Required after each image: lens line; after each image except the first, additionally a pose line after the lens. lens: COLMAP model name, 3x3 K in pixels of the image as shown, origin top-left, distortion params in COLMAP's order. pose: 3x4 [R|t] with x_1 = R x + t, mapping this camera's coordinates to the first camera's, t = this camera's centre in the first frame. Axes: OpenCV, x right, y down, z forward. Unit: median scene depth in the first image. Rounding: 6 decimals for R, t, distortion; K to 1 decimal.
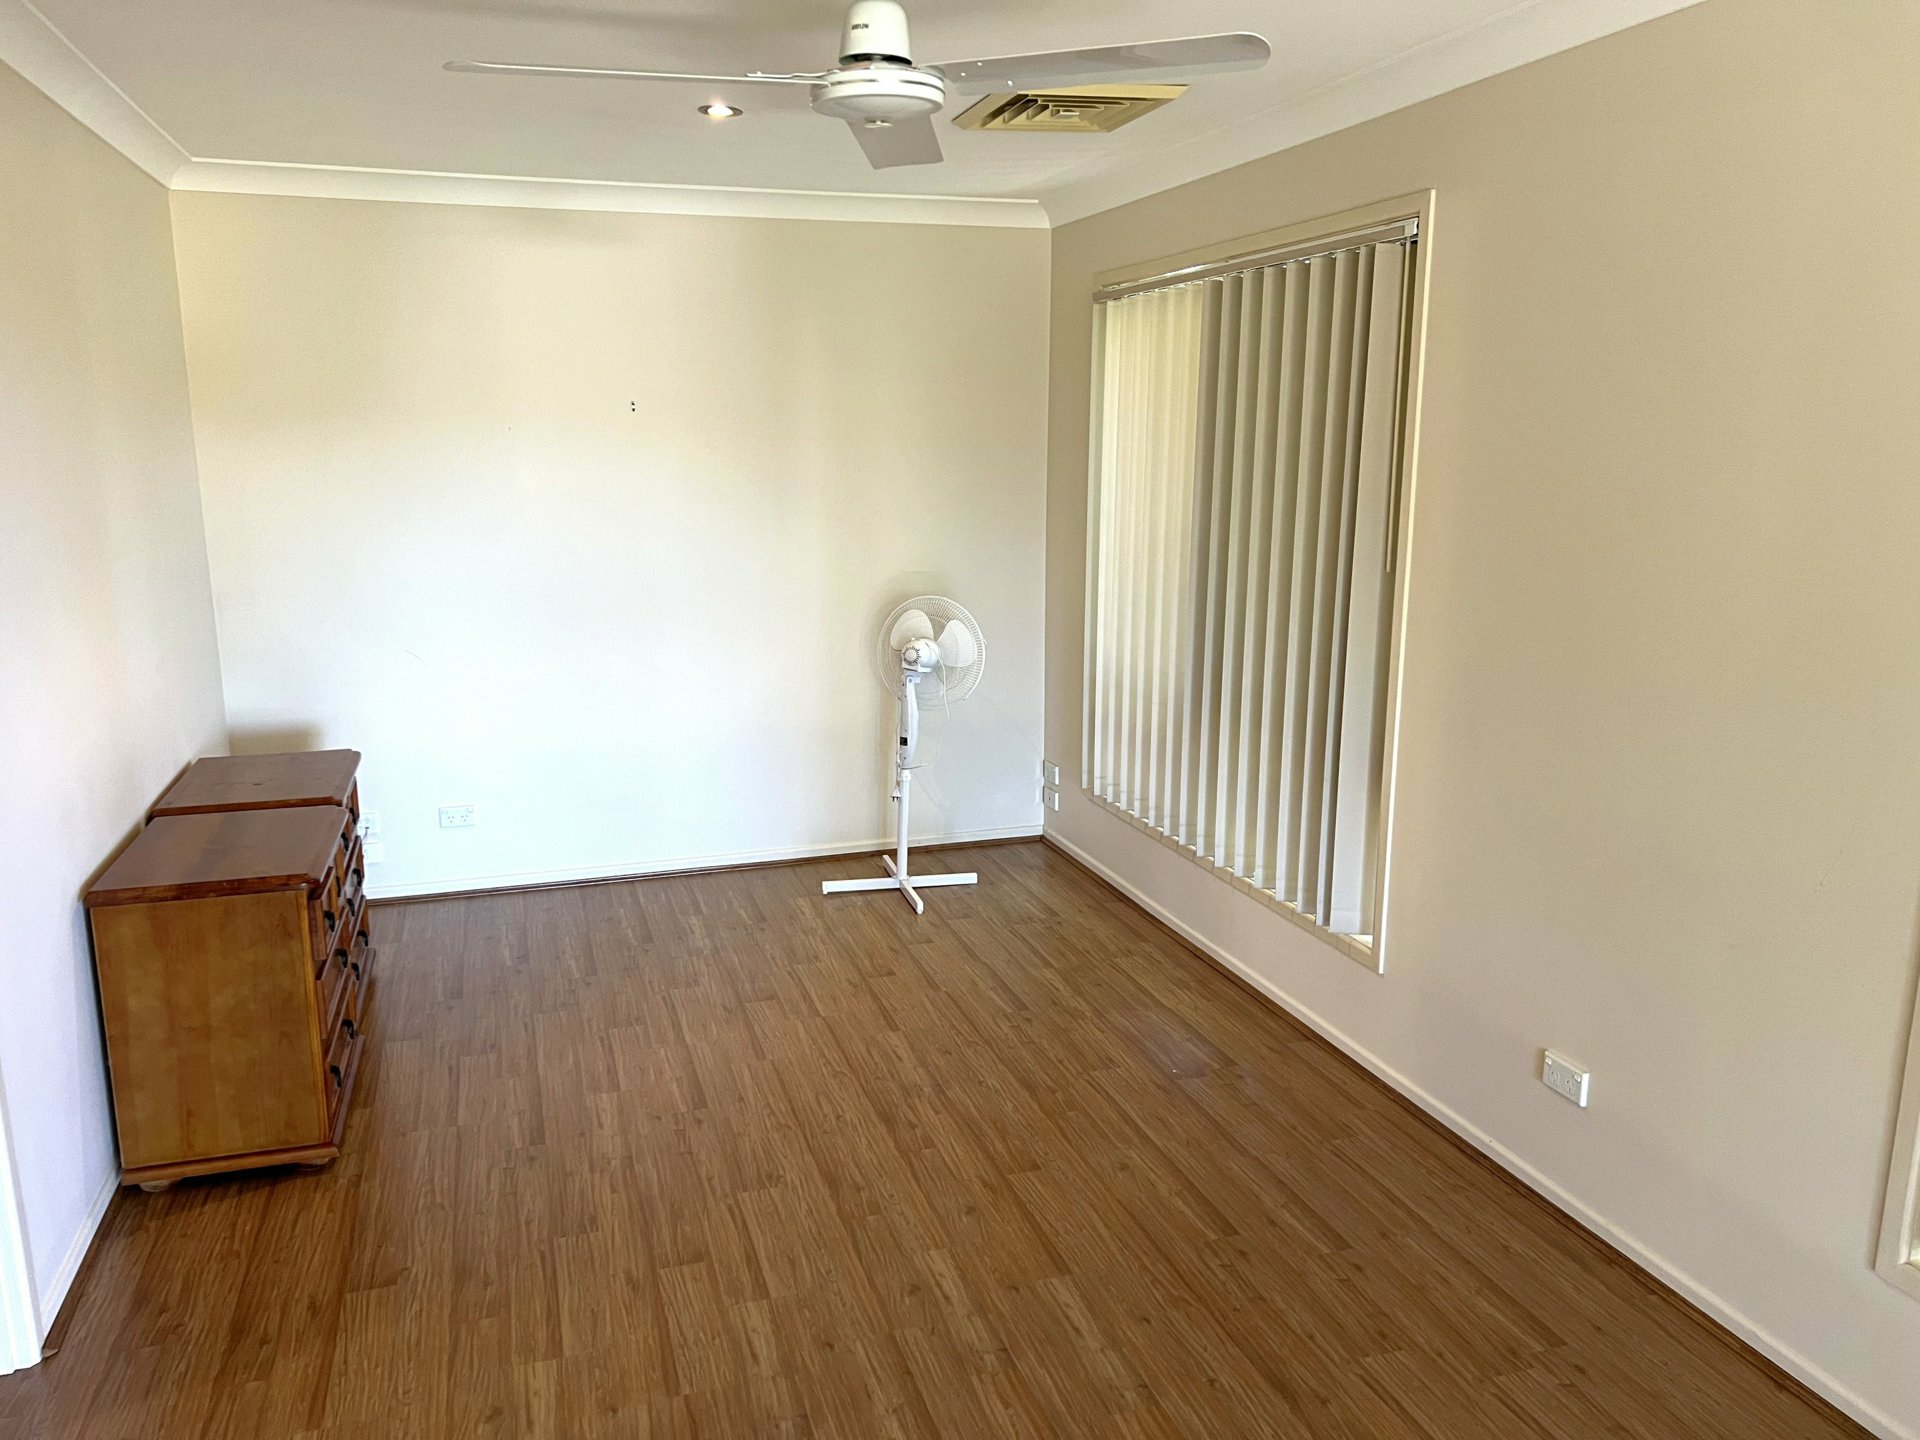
lens RADIAL K [[1451.7, 0, 947.3], [0, 1451.7, 732.5], [0, 0, 1]] dist [0.037566, -0.028752]
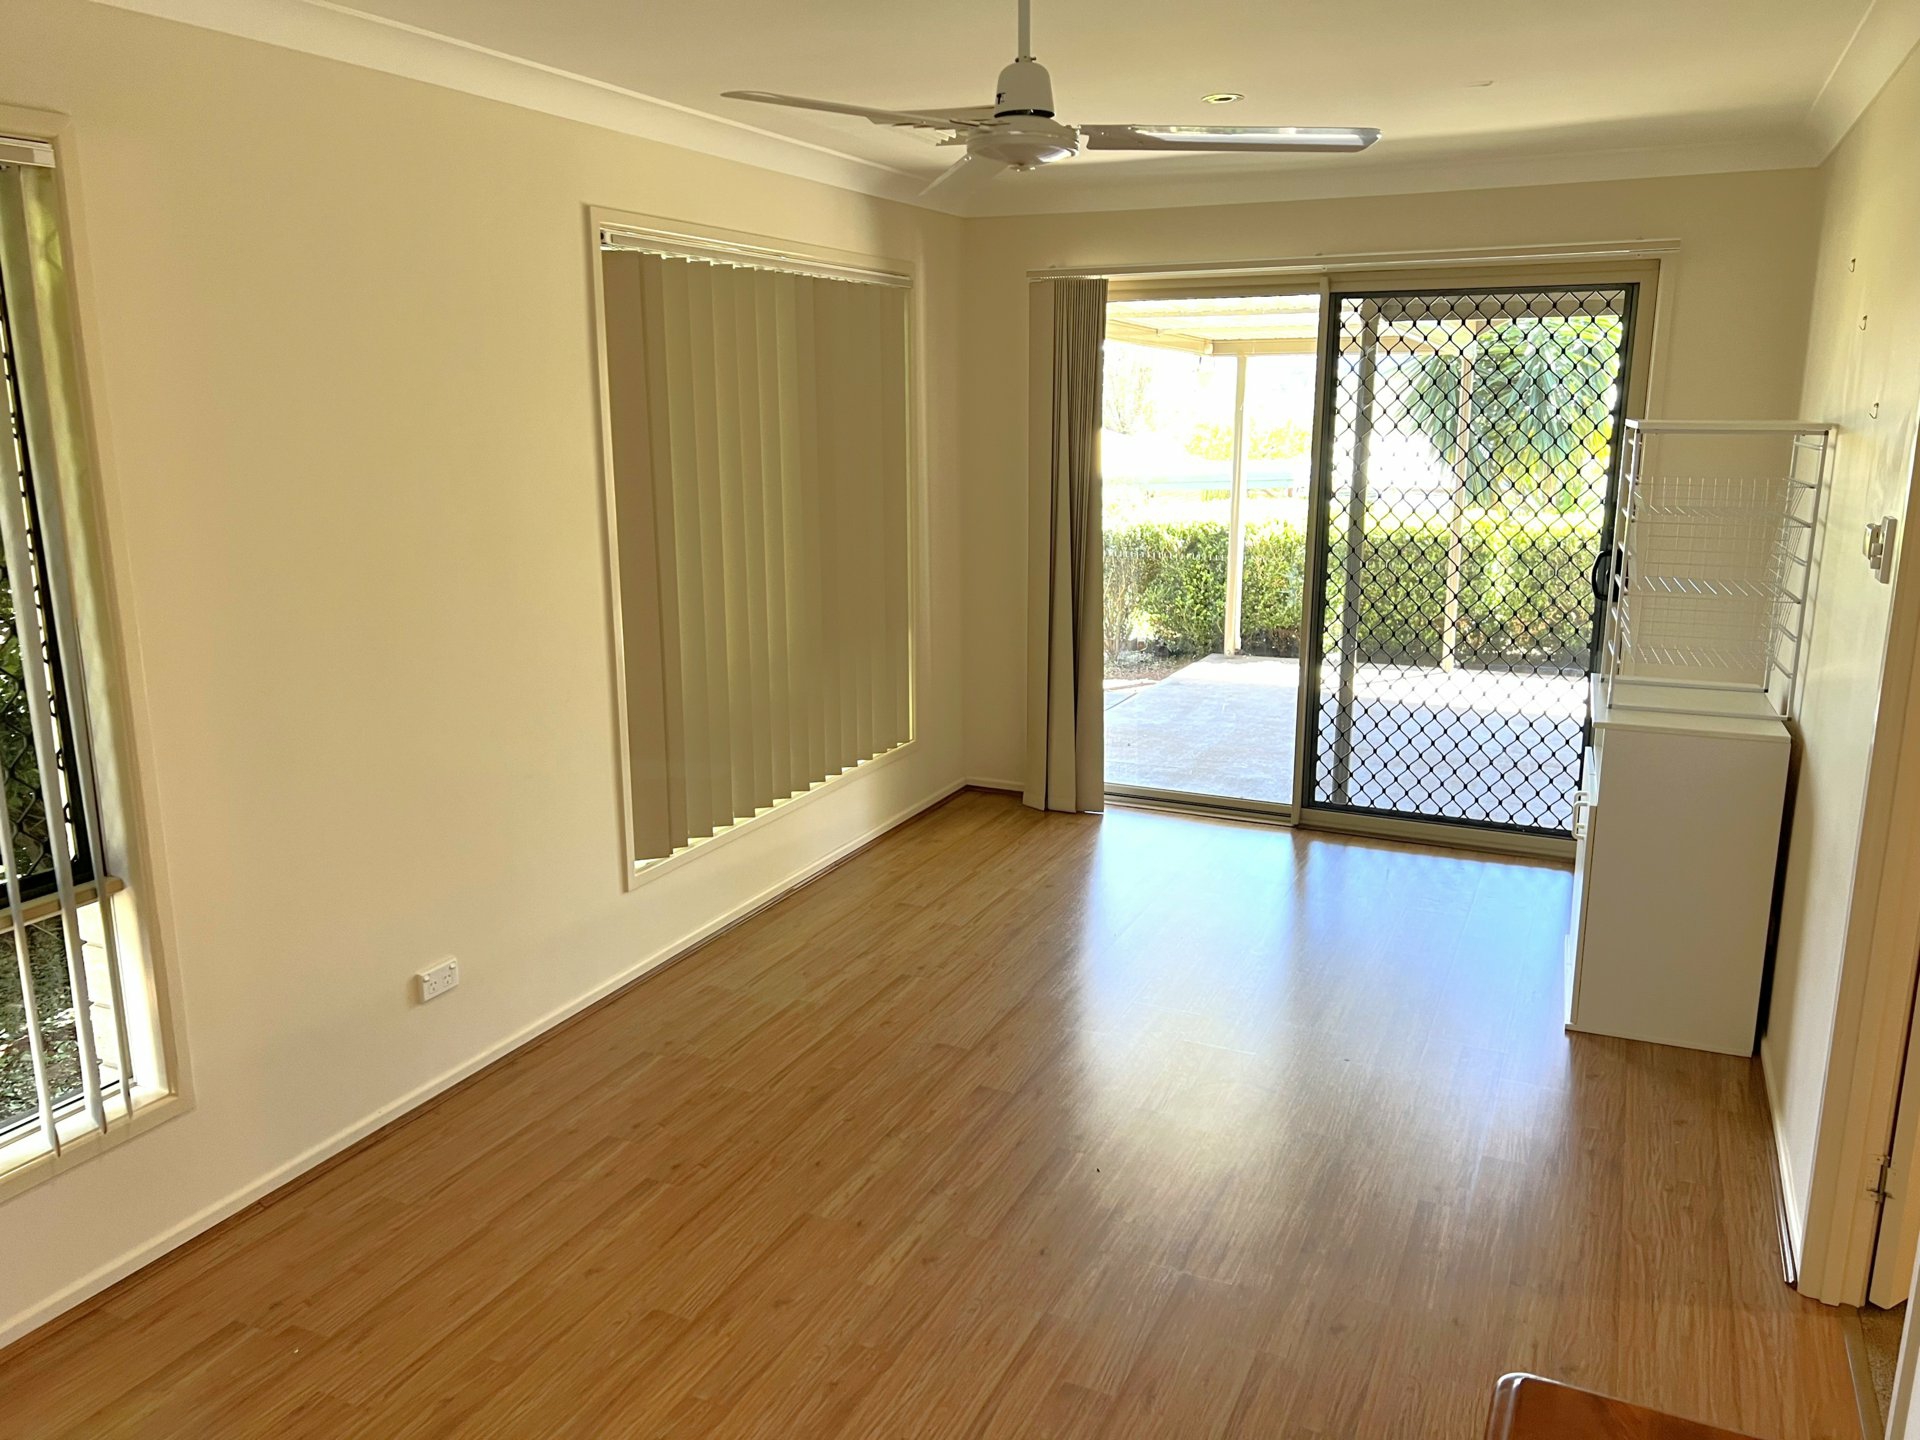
lens RADIAL K [[1451.7, 0, 952.0], [0, 1451.7, 715.5], [0, 0, 1]] dist [0.037566, -0.028752]
pose [[-0.736717, -0.145180, 0.660433, -0.599840], [0.141907, 0.921737, 0.360919, -0.310810], [-0.661144, 0.359615, -0.658457, 1.393270]]
